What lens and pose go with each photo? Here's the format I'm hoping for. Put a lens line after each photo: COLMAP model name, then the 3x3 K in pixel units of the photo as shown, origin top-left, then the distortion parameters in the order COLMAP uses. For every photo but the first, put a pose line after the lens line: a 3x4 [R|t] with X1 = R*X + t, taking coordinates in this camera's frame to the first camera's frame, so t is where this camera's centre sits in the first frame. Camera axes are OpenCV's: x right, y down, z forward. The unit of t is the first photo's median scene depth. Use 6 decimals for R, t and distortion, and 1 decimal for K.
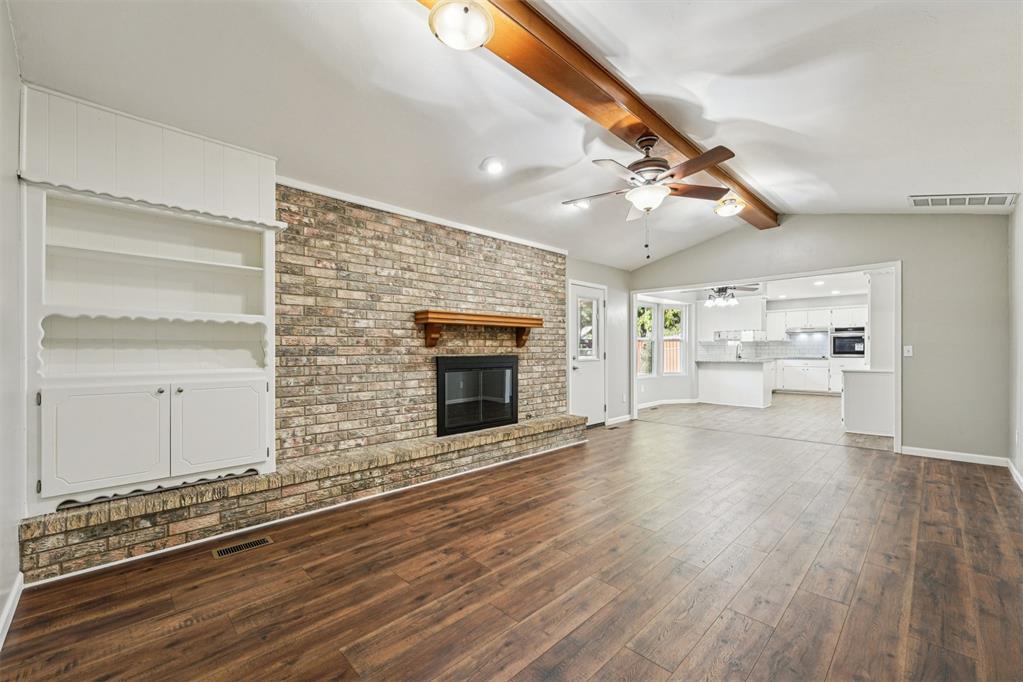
lens RADIAL K [[414.4, 0, 514.9], [0, 414.4, 354.0], [0, 0, 1]] dist [-0.002324, -0.000155]
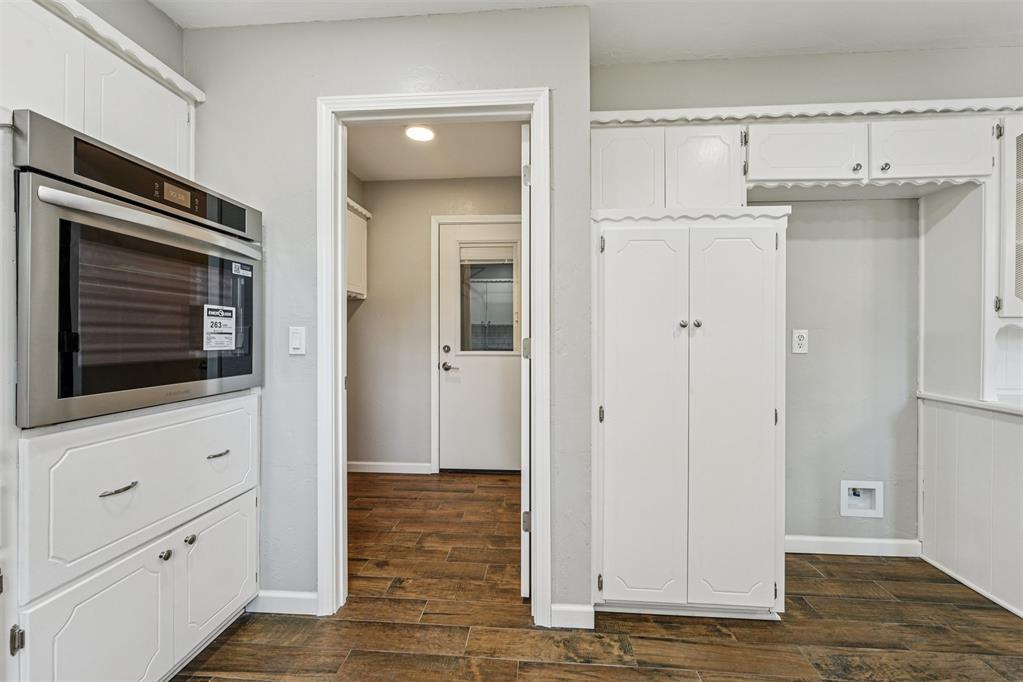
lens RADIAL K [[411.3, 0, 512.4], [0, 411.3, 334.3], [0, 0, 1]] dist [0.000978, 0.000252]
pose [[-0.661679, 0.005690, 0.749766, 1.468268], [0.010996, 0.999937, 0.002116, -0.031330], [-0.749707, 0.009645, -0.661700, 2.307165]]
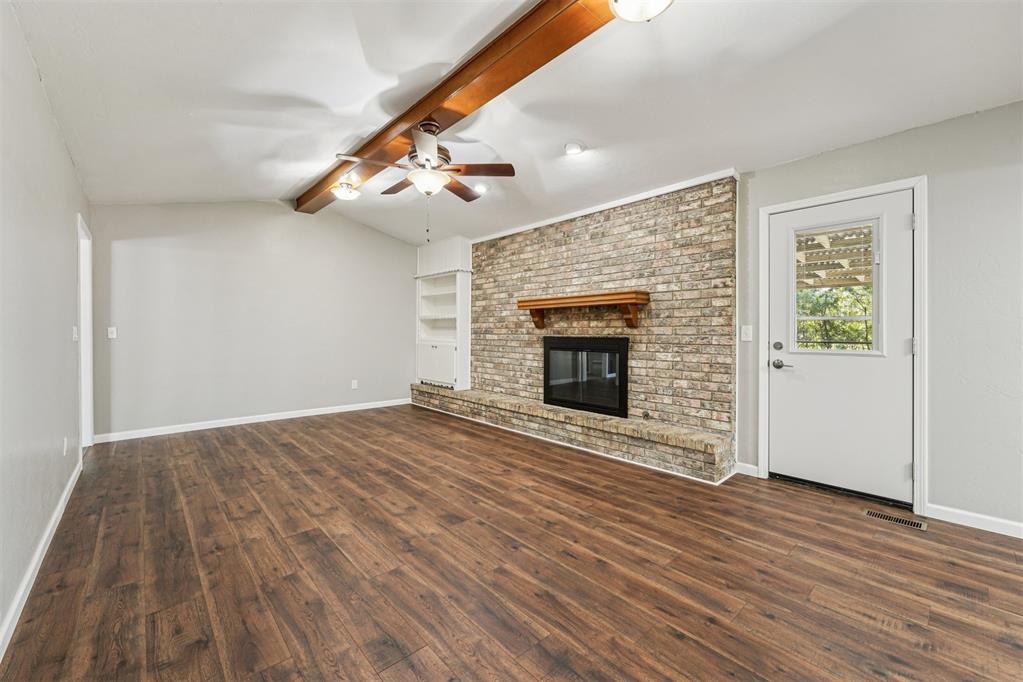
lens RADIAL K [[415.7, 0, 509.2], [0, 415.7, 335.5], [0, 0, 1]] dist [-0.000362, 0.000093]
pose [[-0.049502, 0.013943, -0.998677, 0.980533], [-0.009721, 0.999848, 0.014441, -0.012288], [0.998727, 0.010423, -0.049359, 0.920022]]
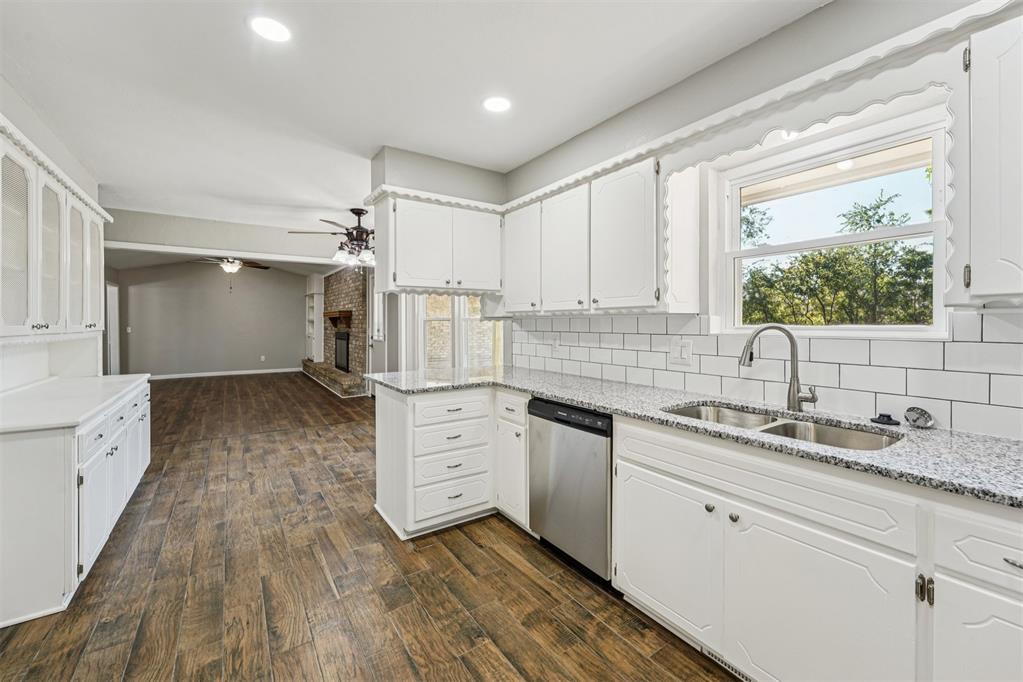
lens RADIAL K [[420.9, 0, 510.9], [0, 420.9, 323.9], [0, 0, 1]] dist [-0.000348, -0.000250]
pose [[-0.185329, 0.008880, -0.982636, 1.768094], [-0.007889, 0.999914, 0.010524, -0.063973], [0.982645, 0.009702, -0.185243, 2.228476]]
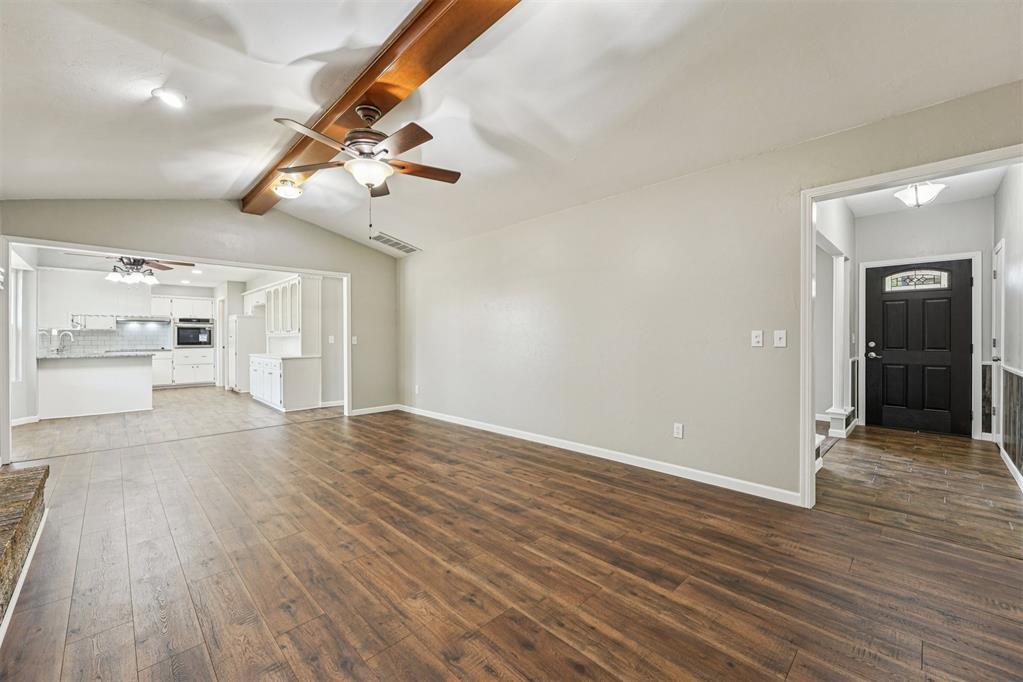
lens RADIAL K [[409.1, 0, 511.5], [0, 409.1, 341.0], [0, 0, 1]] dist [-0.000129, 0.000158]
pose [[0.004905, -0.002350, 0.999985, -0.432159], [0.014677, 0.999890, 0.002277, 0.000114], [-0.999880, 0.014666, 0.004939, 0.500849]]
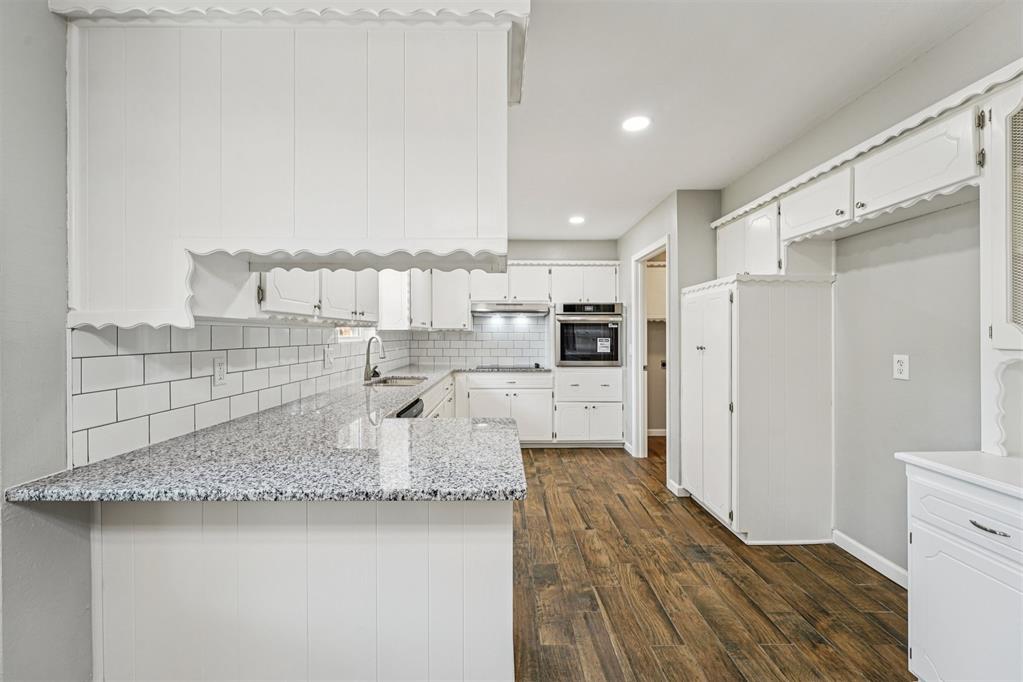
lens RADIAL K [[415.7, 0, 509.2], [0, 415.7, 335.5], [0, 0, 1]] dist [-0.000362, 0.000093]
pose [[0.691593, 0.007112, 0.722252, 0.920148], [0.003417, 0.999908, -0.013118, -0.050500], [-0.722279, 0.011540, 0.691506, 1.685462]]
